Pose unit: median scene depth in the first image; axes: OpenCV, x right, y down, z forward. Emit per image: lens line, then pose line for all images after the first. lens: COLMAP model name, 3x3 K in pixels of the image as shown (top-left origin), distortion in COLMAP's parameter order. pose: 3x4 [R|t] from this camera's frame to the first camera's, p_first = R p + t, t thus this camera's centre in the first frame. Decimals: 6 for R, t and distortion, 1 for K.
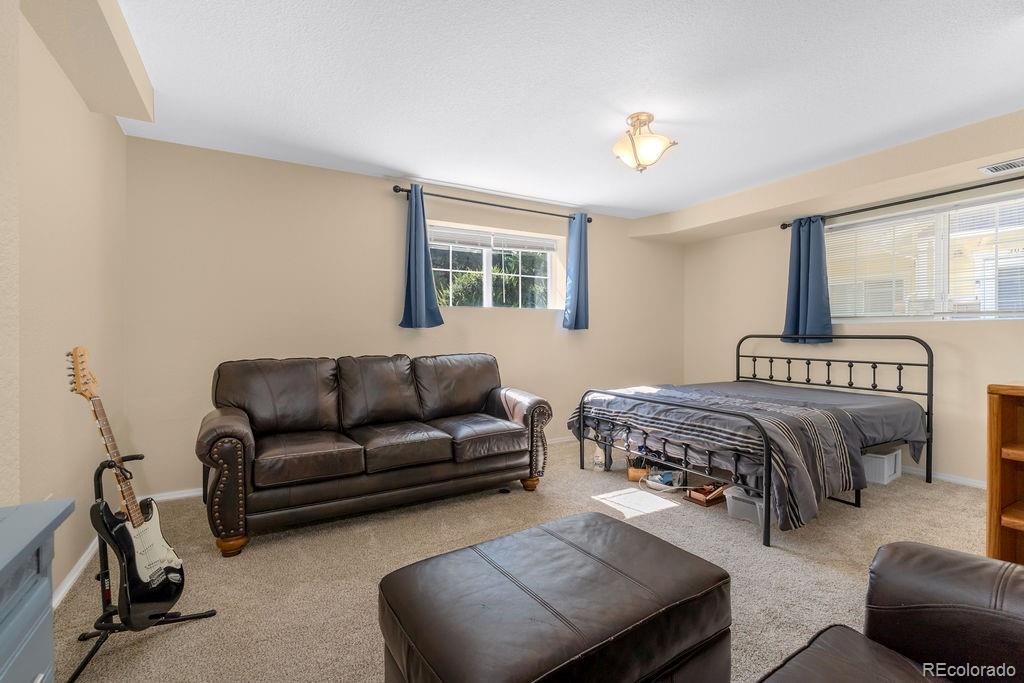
lens RADIAL K [[447.1, 0, 511.3], [0, 447.1, 340.0], [0, 0, 1]] dist [0.004002, -0.001375]
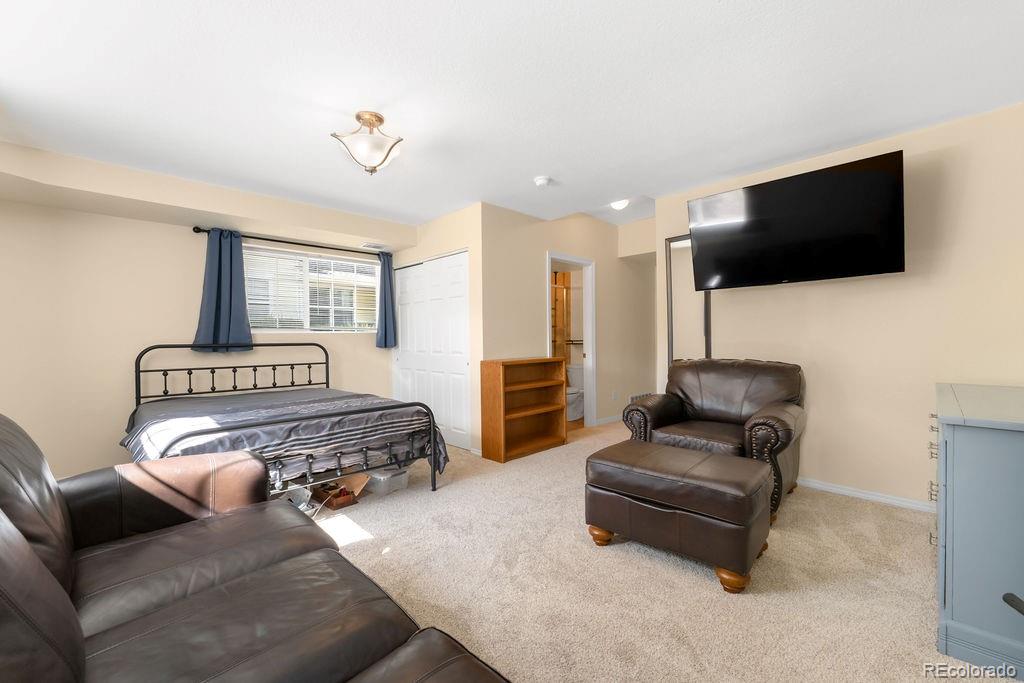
lens RADIAL K [[416.4, 0, 511.0], [0, 416.4, 338.9], [0, 0, 1]] dist [0.000714, 0.001401]
pose [[-0.249662, -0.000235, 0.968333, -0.450024], [0.022972, 0.999717, 0.006166, -0.014084], [-0.968061, 0.023784, -0.249586, 0.631992]]
